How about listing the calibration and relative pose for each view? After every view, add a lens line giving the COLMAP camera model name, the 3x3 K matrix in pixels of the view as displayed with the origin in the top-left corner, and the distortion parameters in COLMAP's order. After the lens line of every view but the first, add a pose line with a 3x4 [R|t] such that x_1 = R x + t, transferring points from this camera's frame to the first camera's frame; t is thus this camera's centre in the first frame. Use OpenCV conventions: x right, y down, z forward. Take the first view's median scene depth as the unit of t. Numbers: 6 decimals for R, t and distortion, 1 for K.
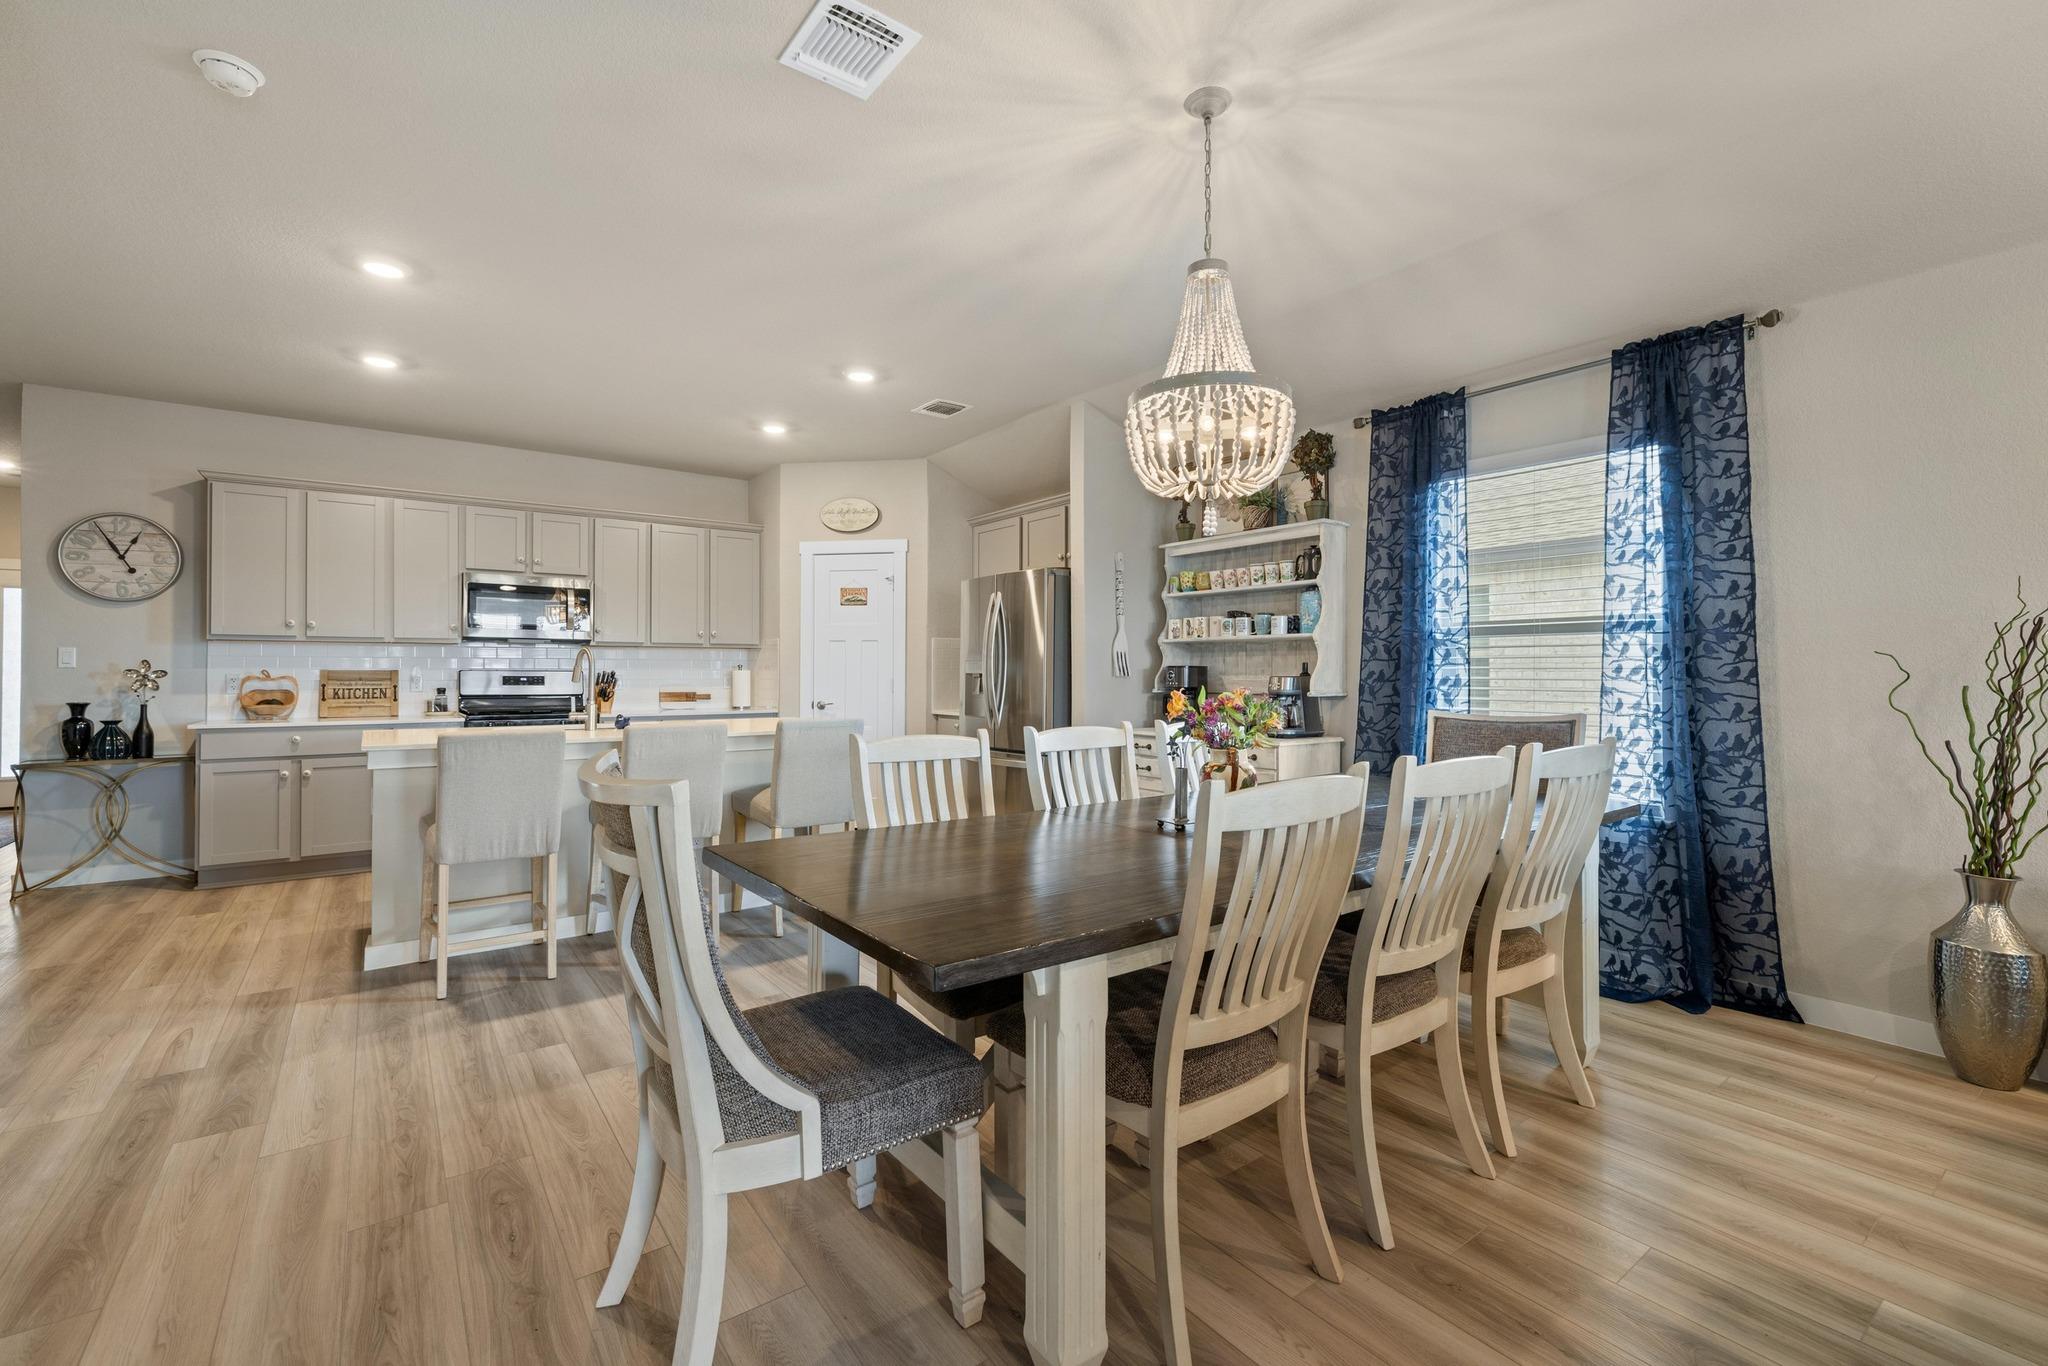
lens RADIAL K [[861.1, 0, 1008.0], [0, 861.1, 662.9], [0, 0, 1]] dist [0.002944, -0.001271]
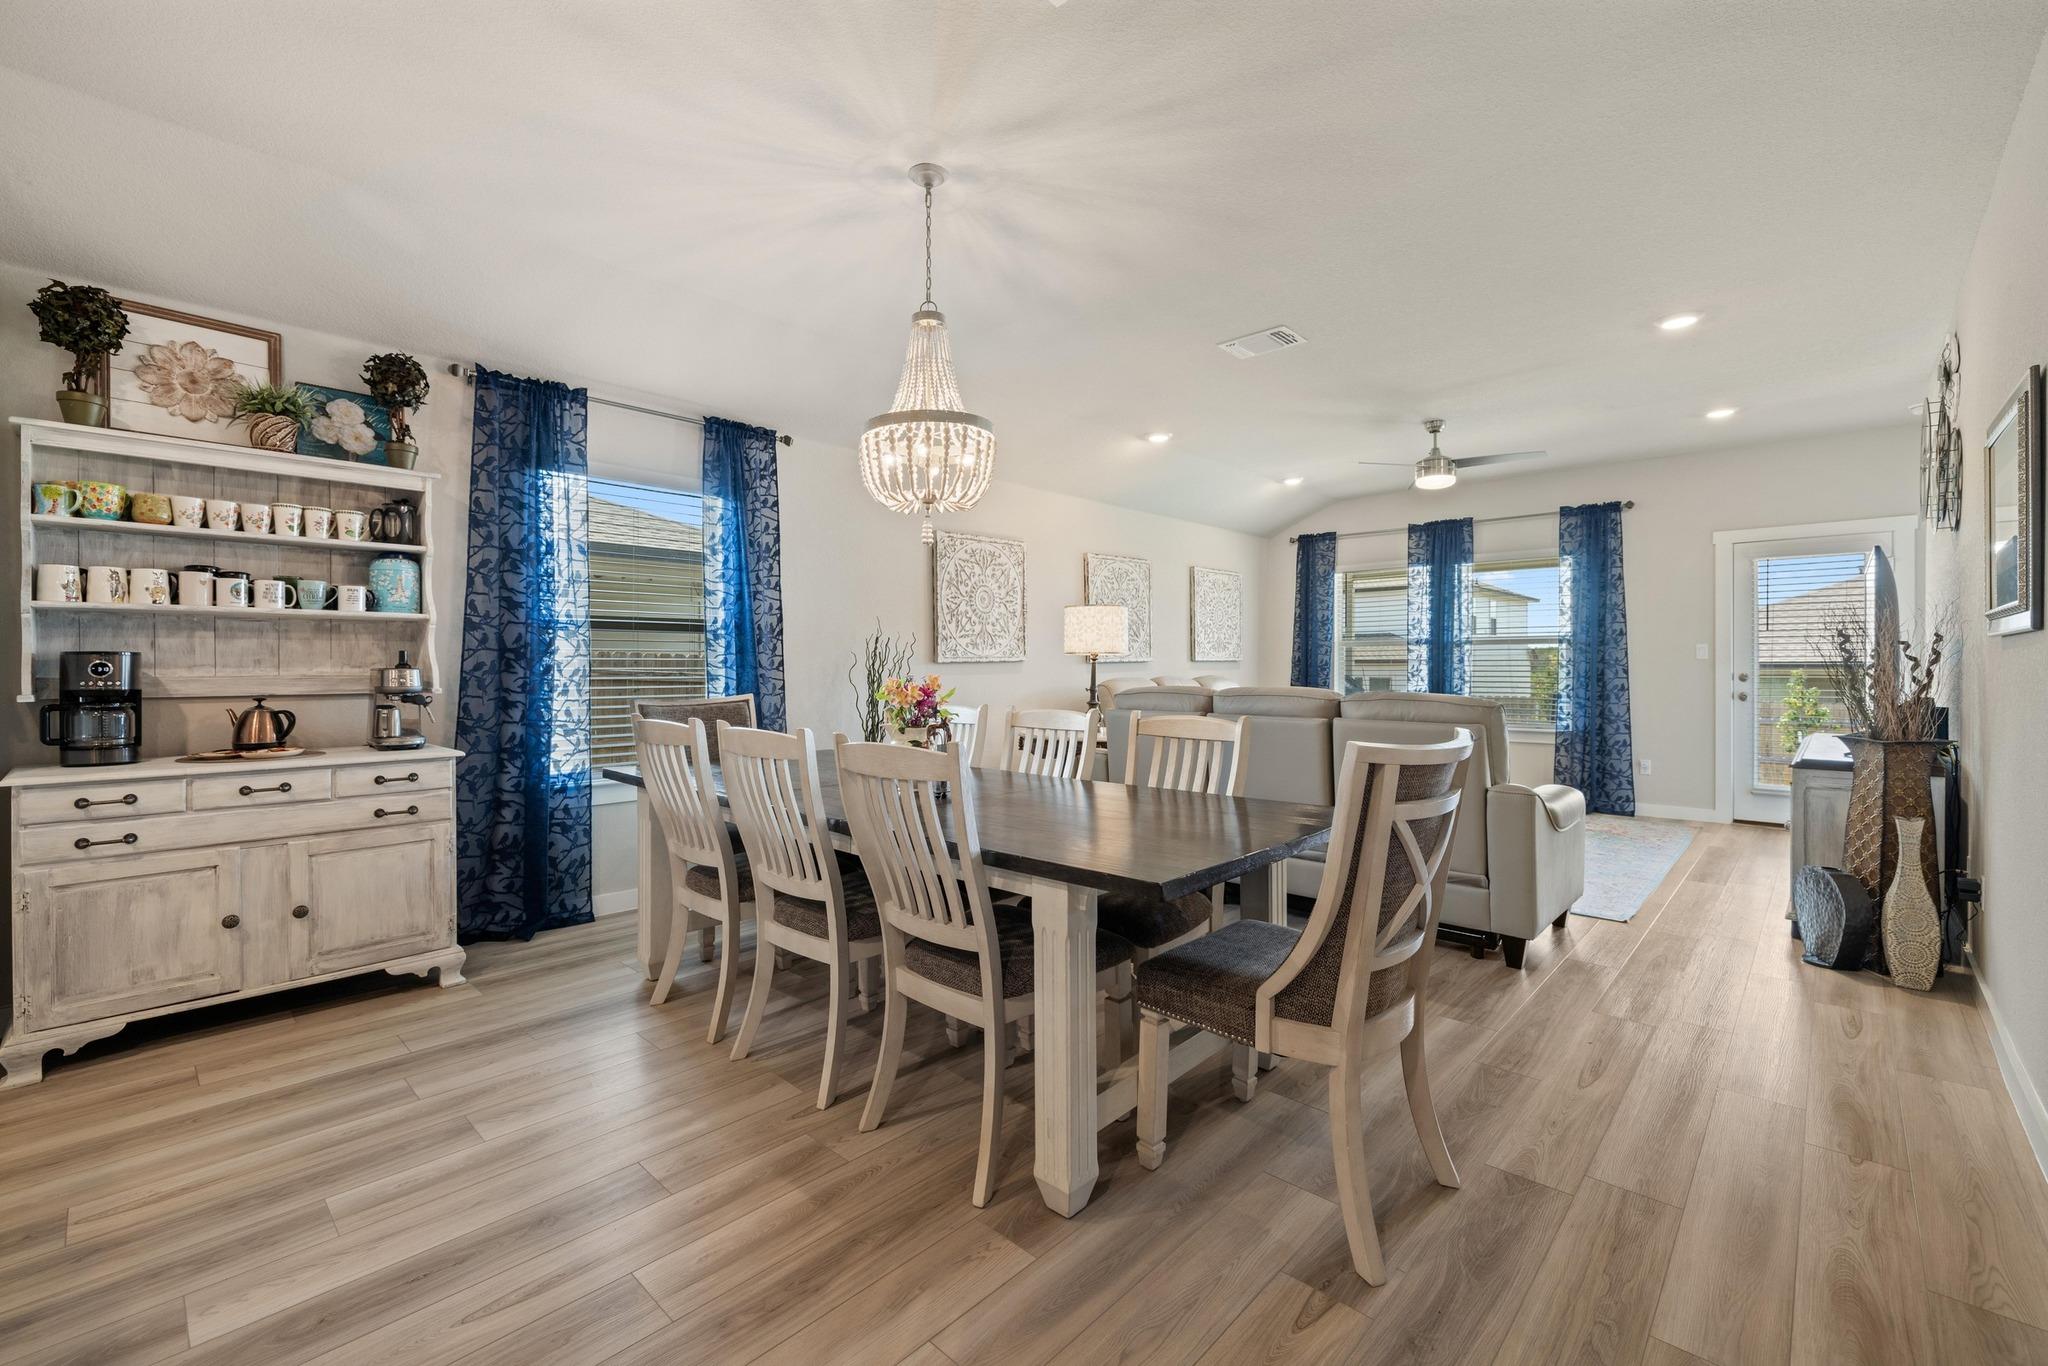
lens RADIAL K [[861.1, 0, 1013.2], [0, 861.1, 670.2], [0, 0, 1]] dist [0.002944, -0.001271]
pose [[-0.174047, -0.006758, 0.984714, -0.496530], [-0.009810, 0.999939, 0.005128, 0.007289], [-0.984689, -0.008767, -0.174102, 0.572441]]
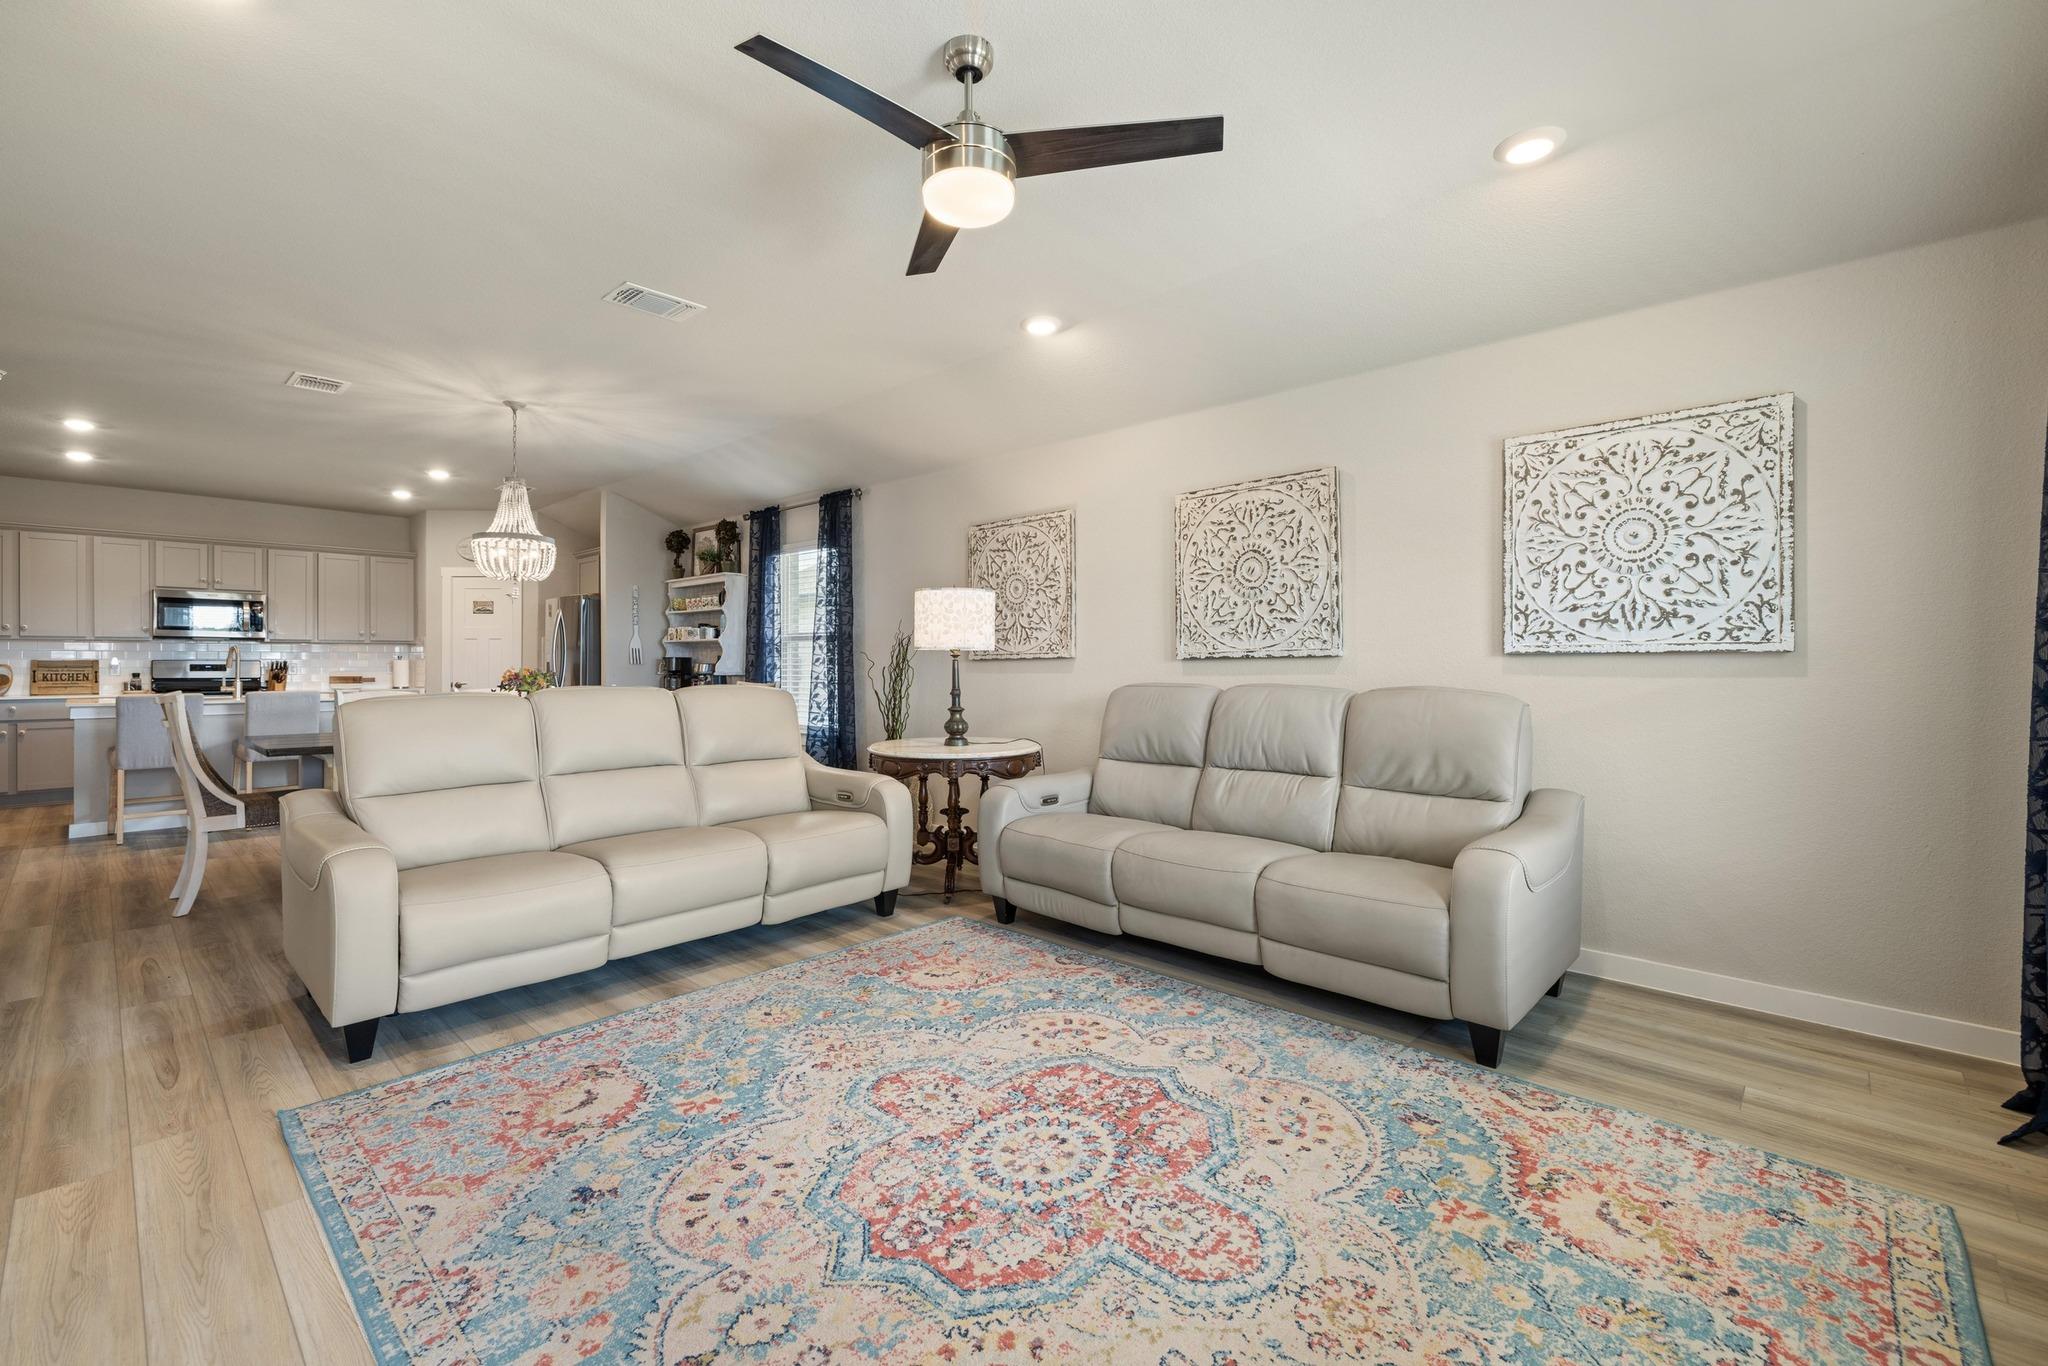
lens RADIAL K [[861.1, 0, 1001.4], [0, 861.1, 659.5], [0, 0, 1]] dist [0.002944, -0.001271]
pose [[0.983928, 0.001280, 0.178560, 0.566551], [-0.002388, 0.999979, 0.005989, -0.004806], [-0.178549, -0.006319, 0.983911, -0.745053]]
